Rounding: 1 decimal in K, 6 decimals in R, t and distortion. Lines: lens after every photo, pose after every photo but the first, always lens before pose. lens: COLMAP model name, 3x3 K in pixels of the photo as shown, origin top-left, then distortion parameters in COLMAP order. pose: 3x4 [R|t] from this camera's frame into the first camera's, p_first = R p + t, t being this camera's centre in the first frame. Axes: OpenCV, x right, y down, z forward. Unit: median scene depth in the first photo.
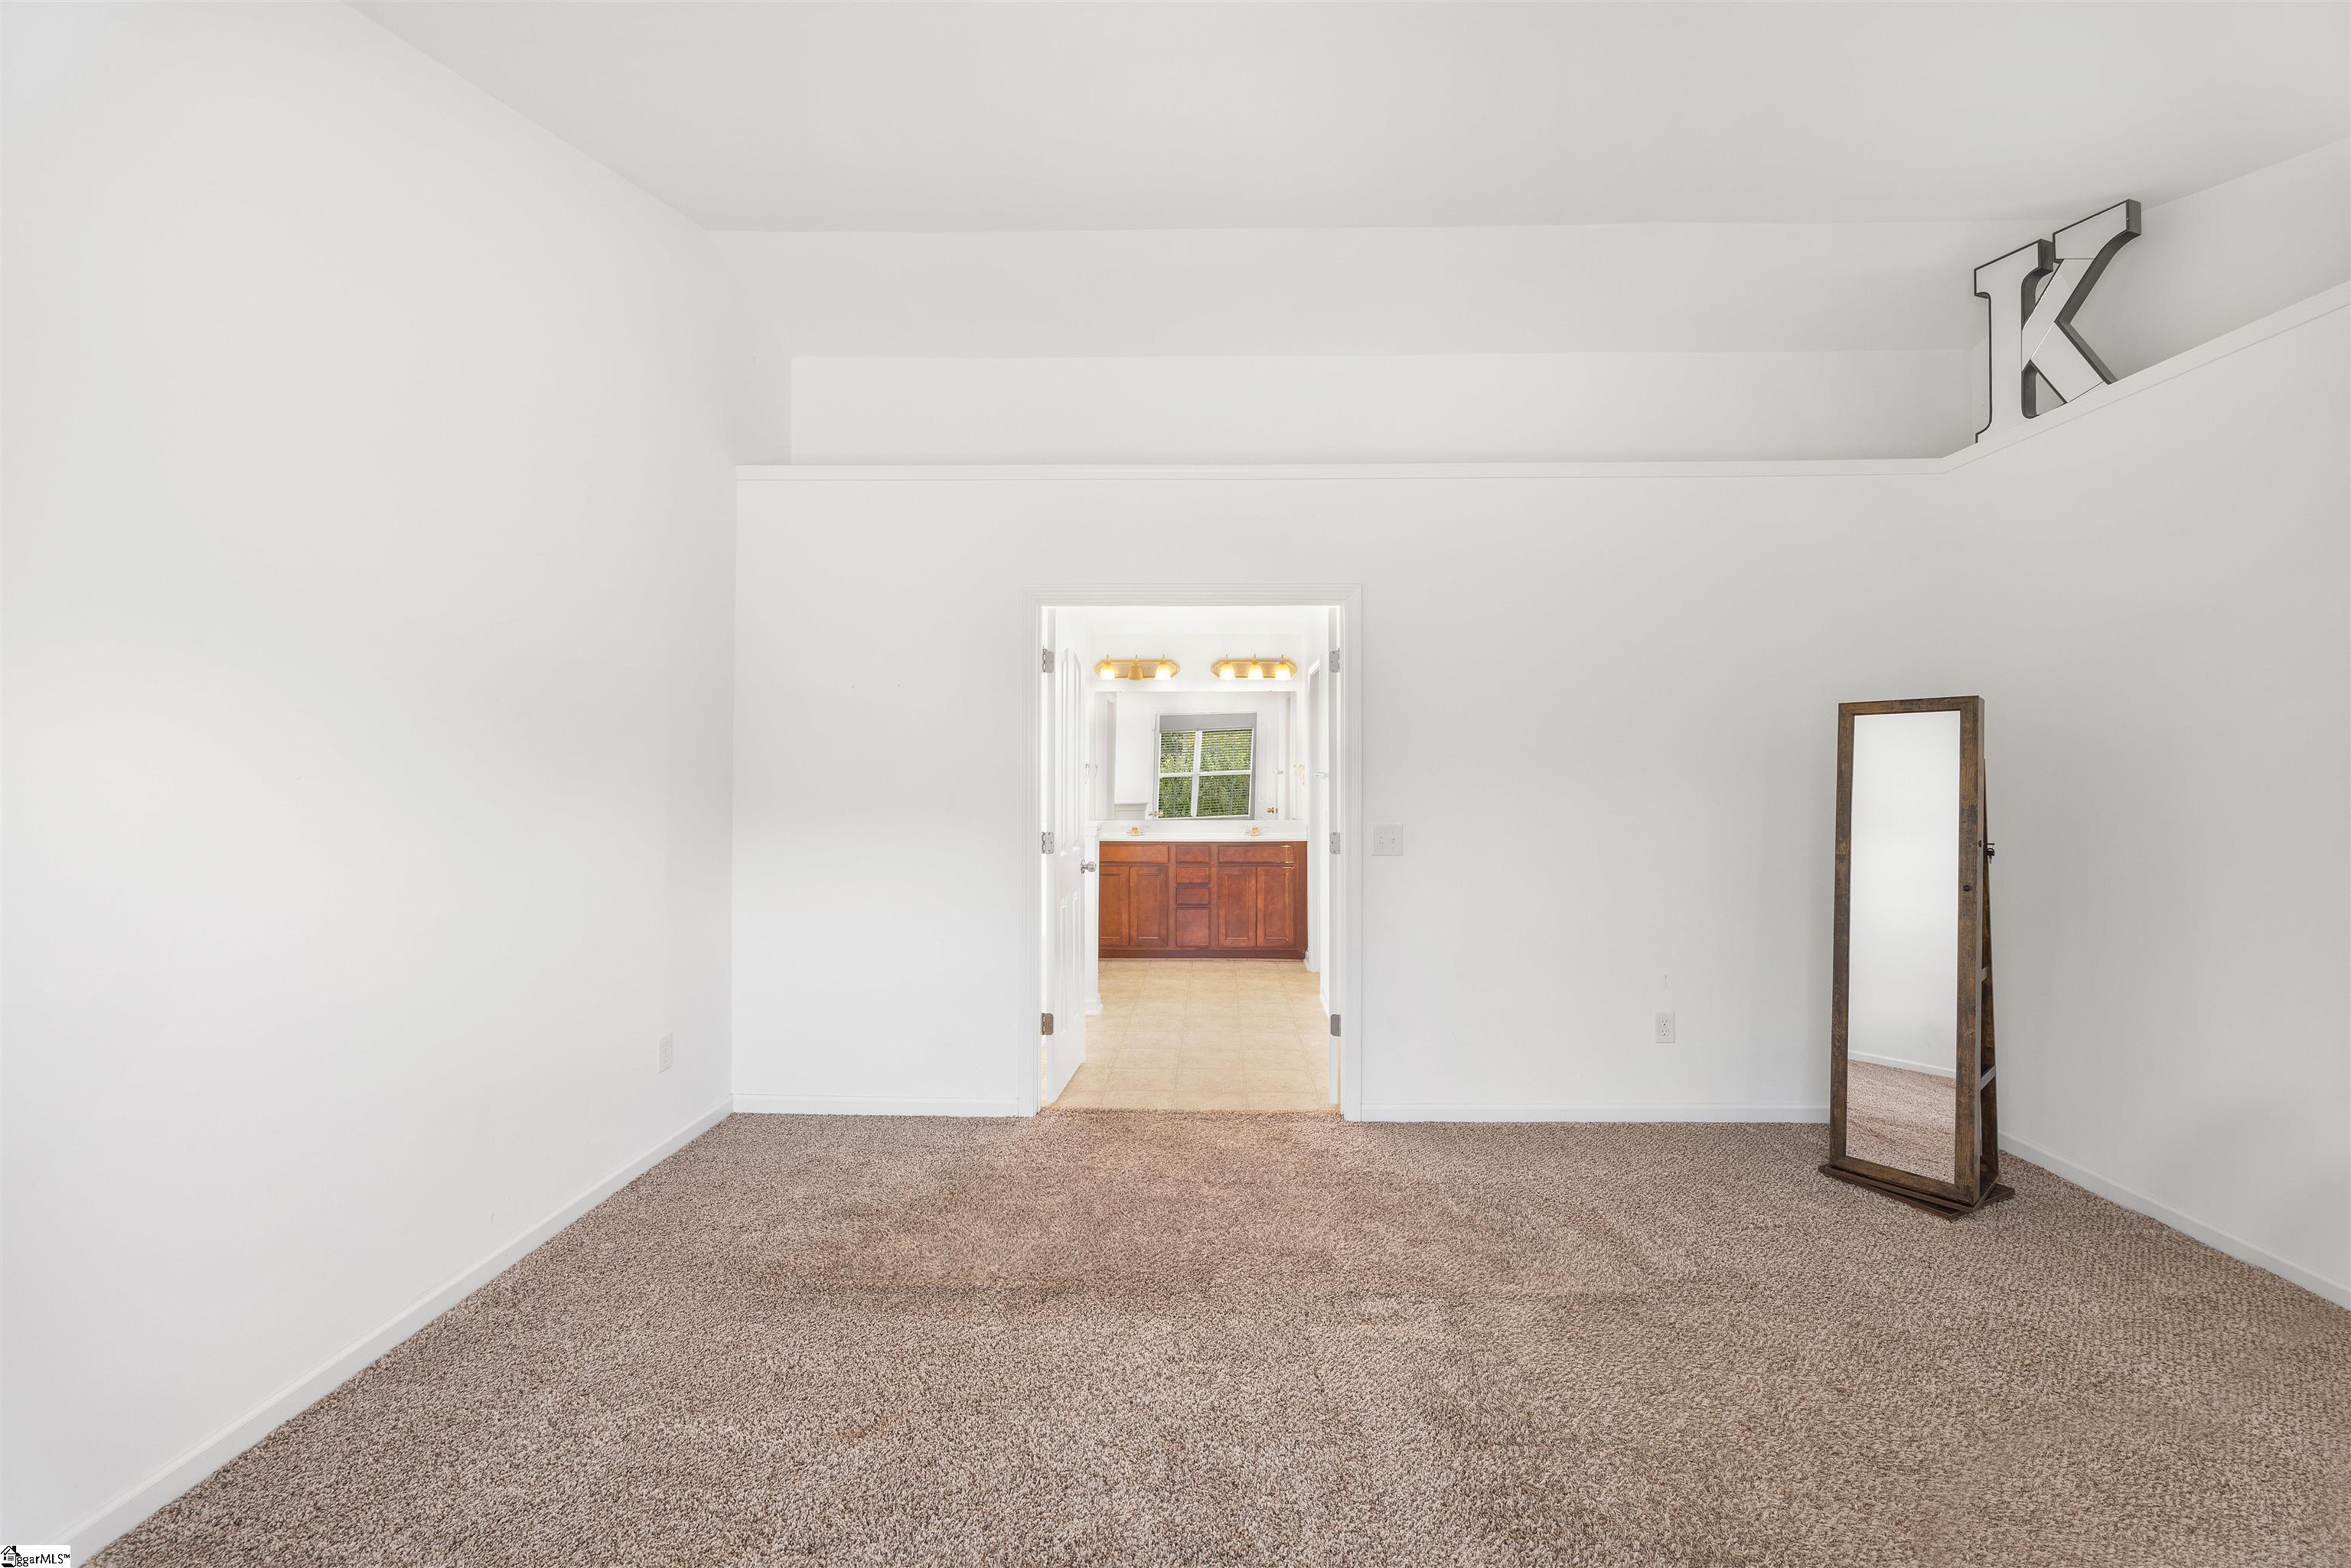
lens RADIAL K [[904.3, 0, 1175.4], [0, 904.3, 771.2], [0, 0, 1]] dist [-0.002129, -0.000139]
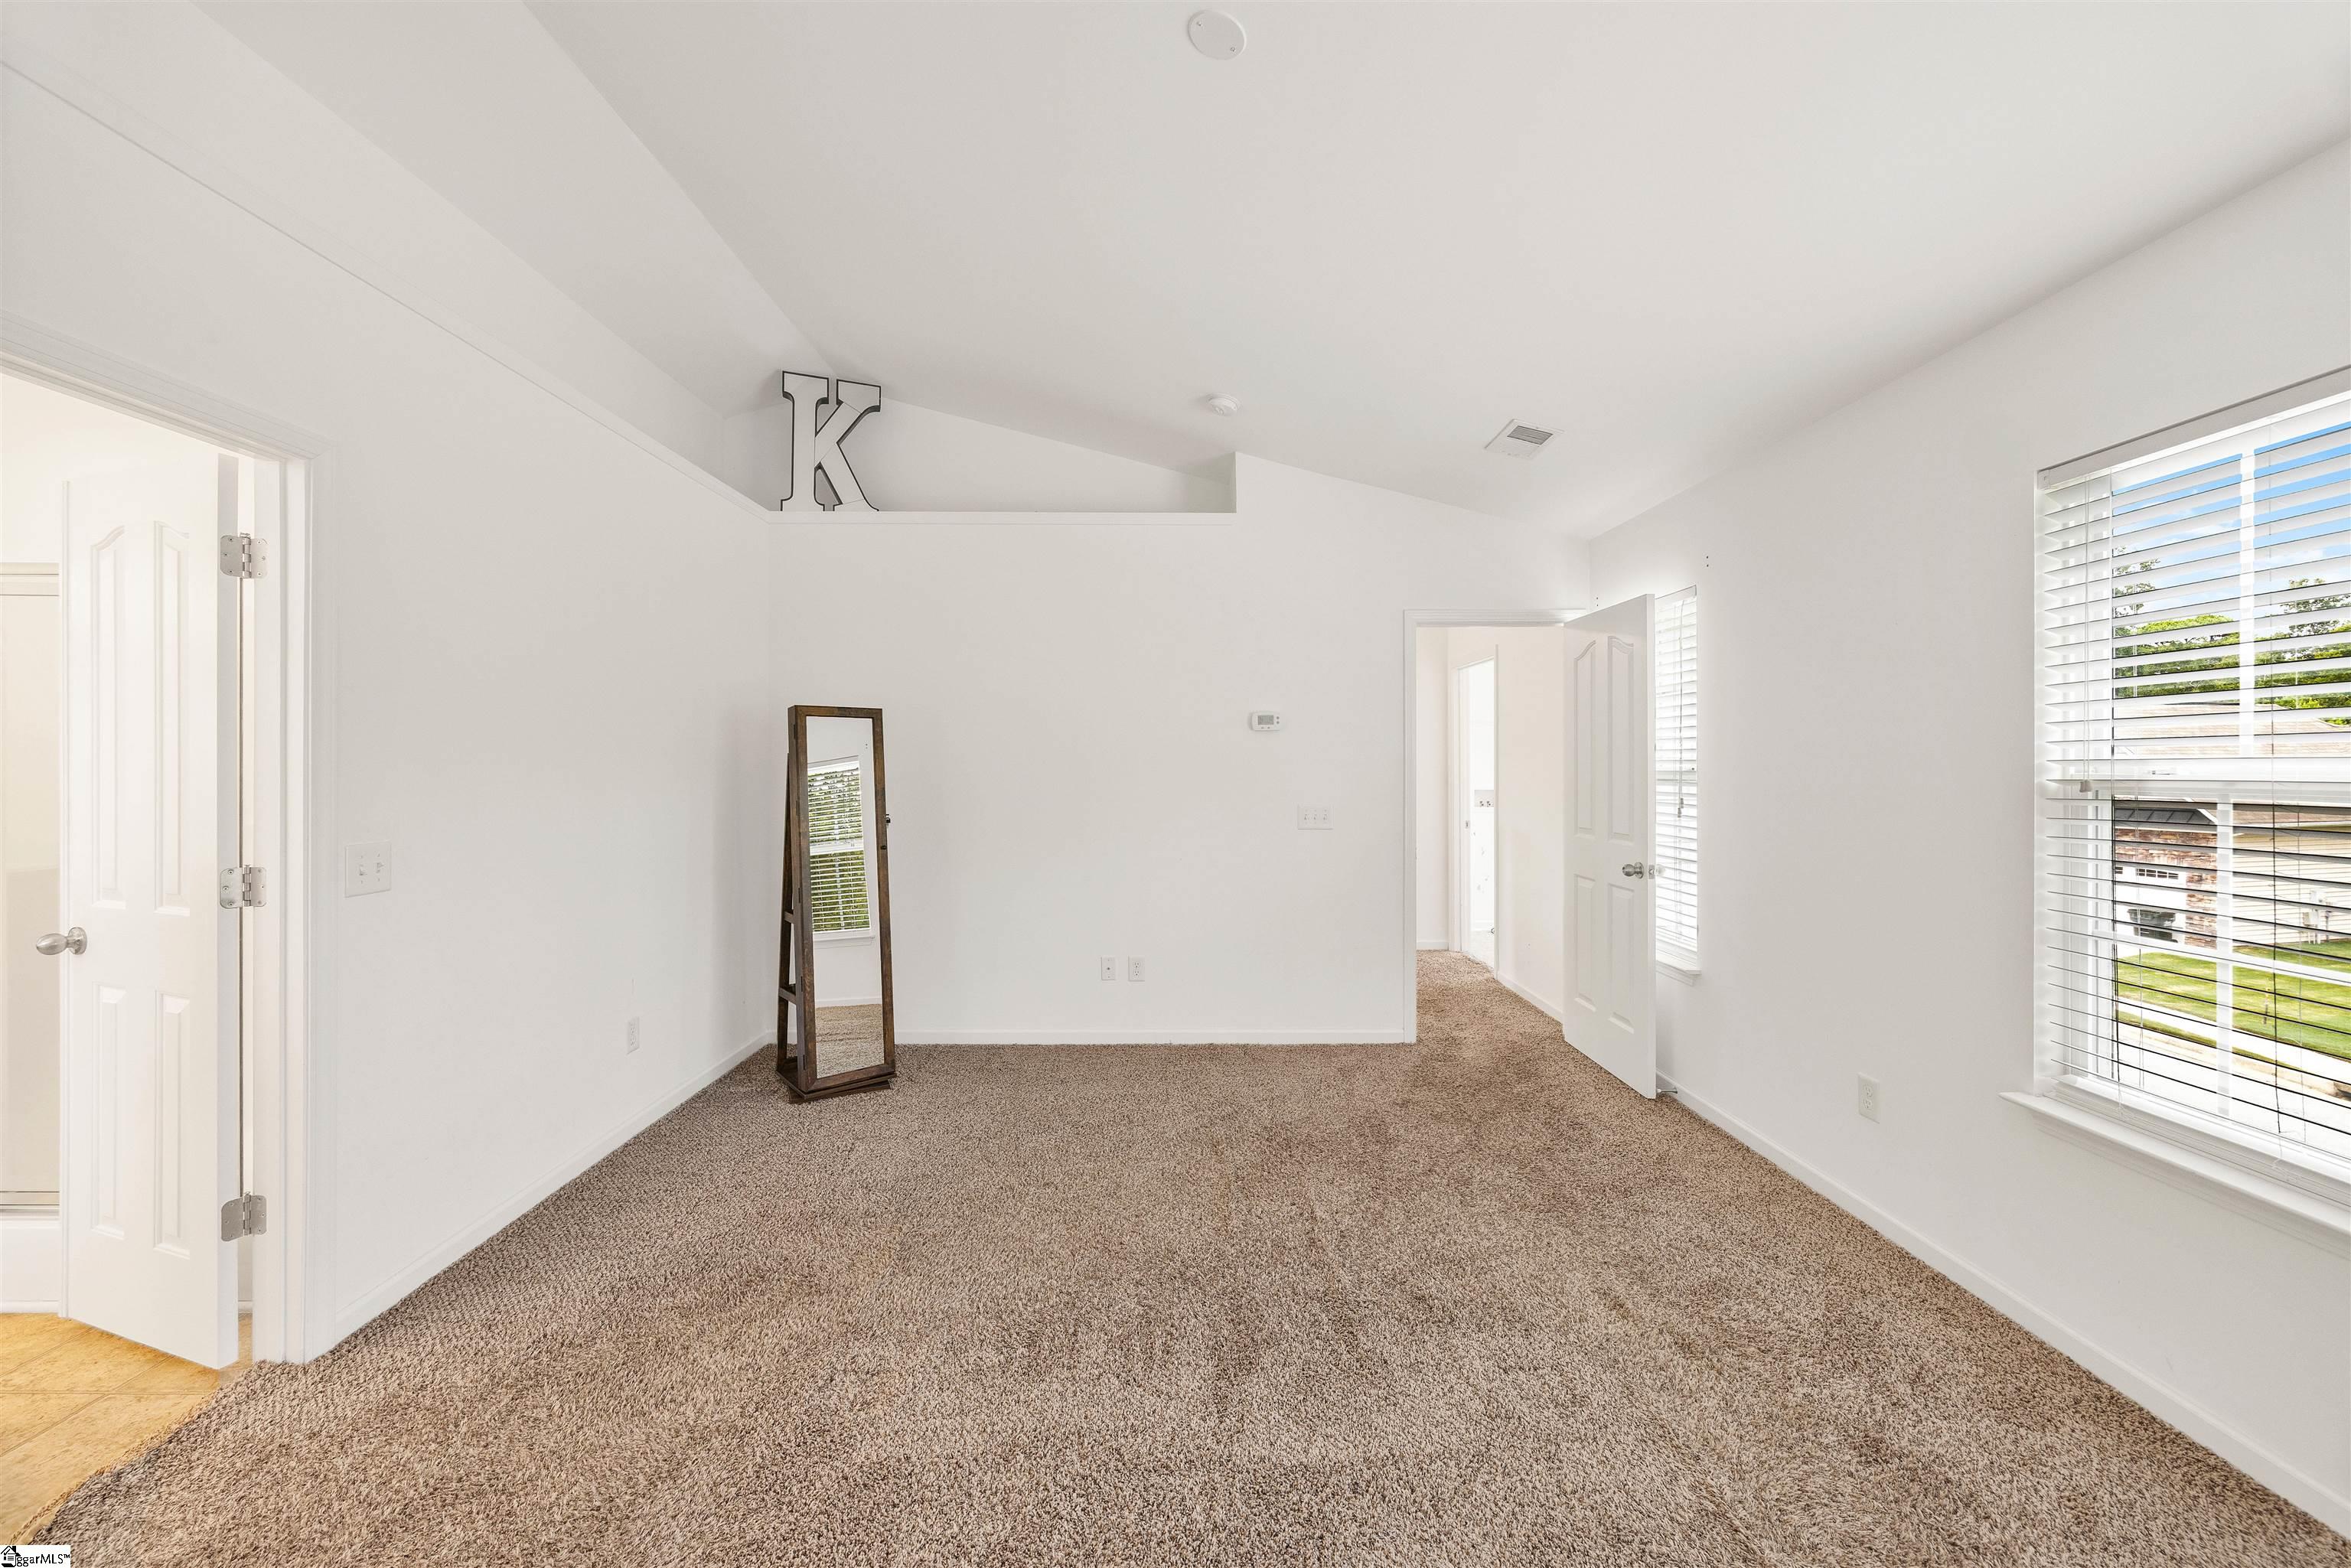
lens RADIAL K [[904.3, 0, 1175.4], [0, 904.3, 771.2], [0, 0, 1]] dist [-0.002129, -0.000139]
pose [[-0.039464, -0.004805, 0.999209, -0.472207], [-0.005383, 0.999975, 0.004596, 0.003348], [-0.999206, -0.005197, -0.039489, 0.546986]]
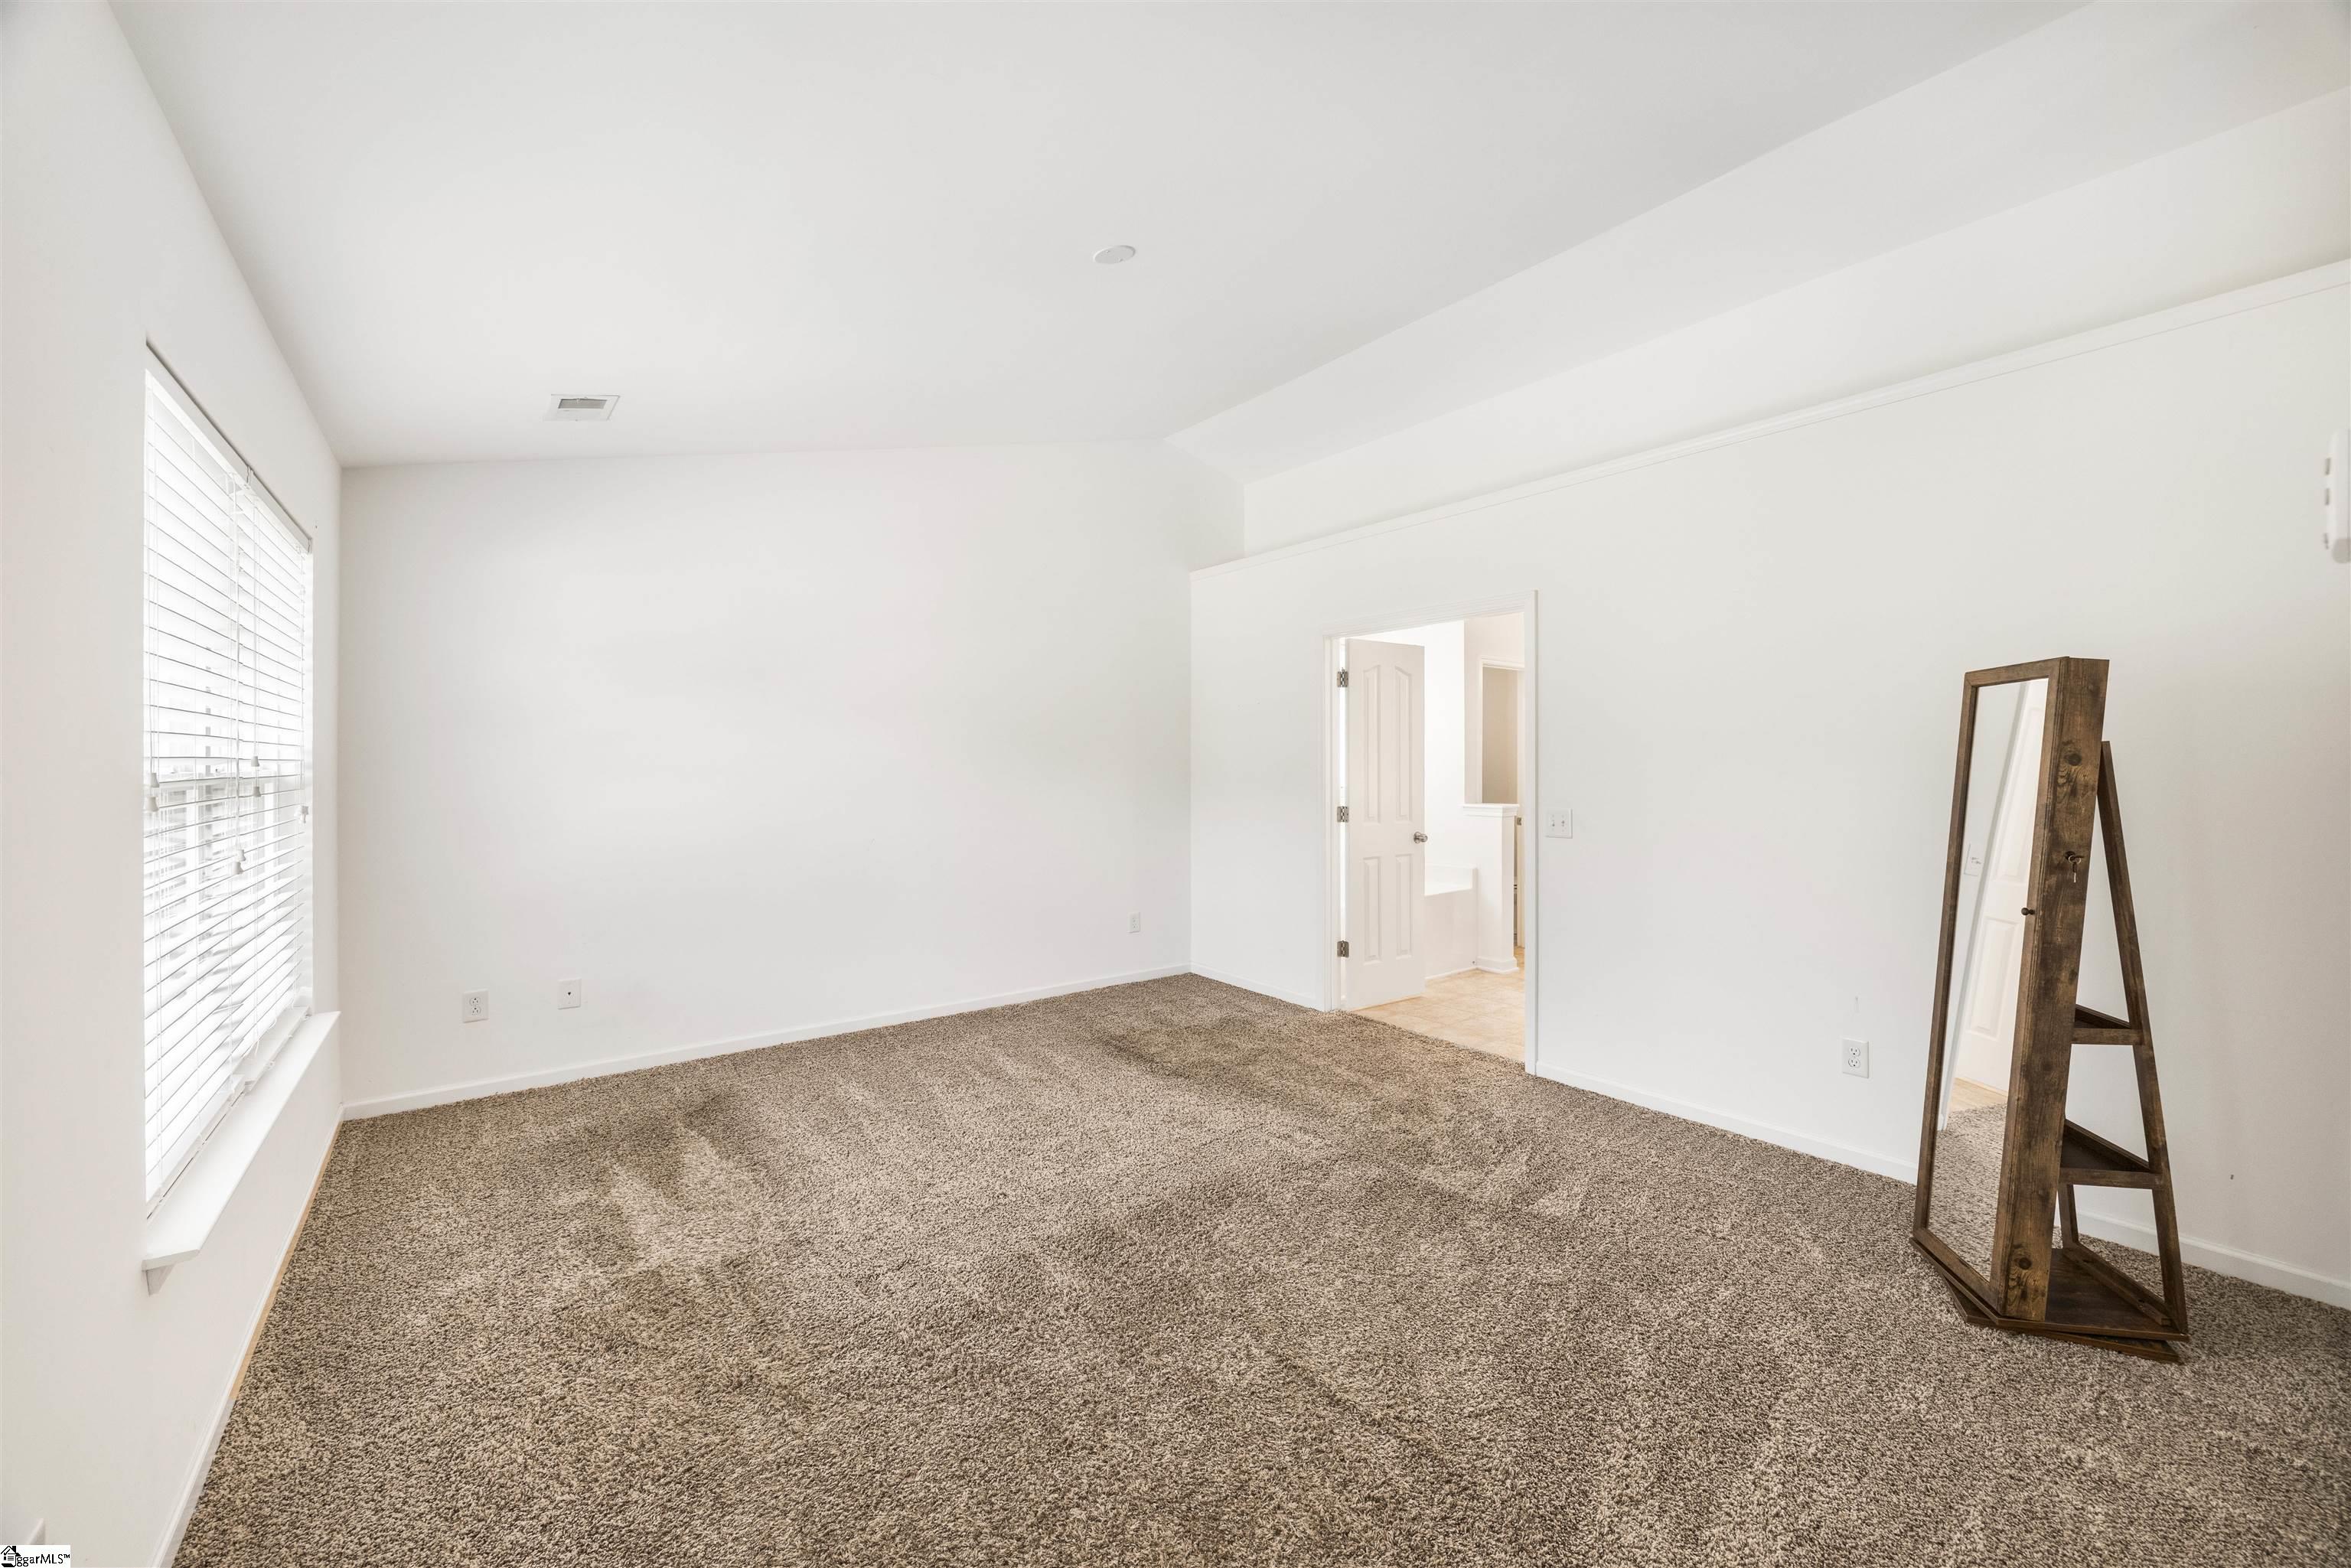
lens RADIAL K [[864.8, 0, 1188.7], [0, 864.8, 776.9], [0, 0, 1]] dist [-0.000696, 0.000004]
pose [[0.649677, 0.009666, -0.760149, 0.860405], [0.005166, 0.999840, 0.017130, -0.000686], [0.760193, -0.015056, 0.649523, -0.012541]]
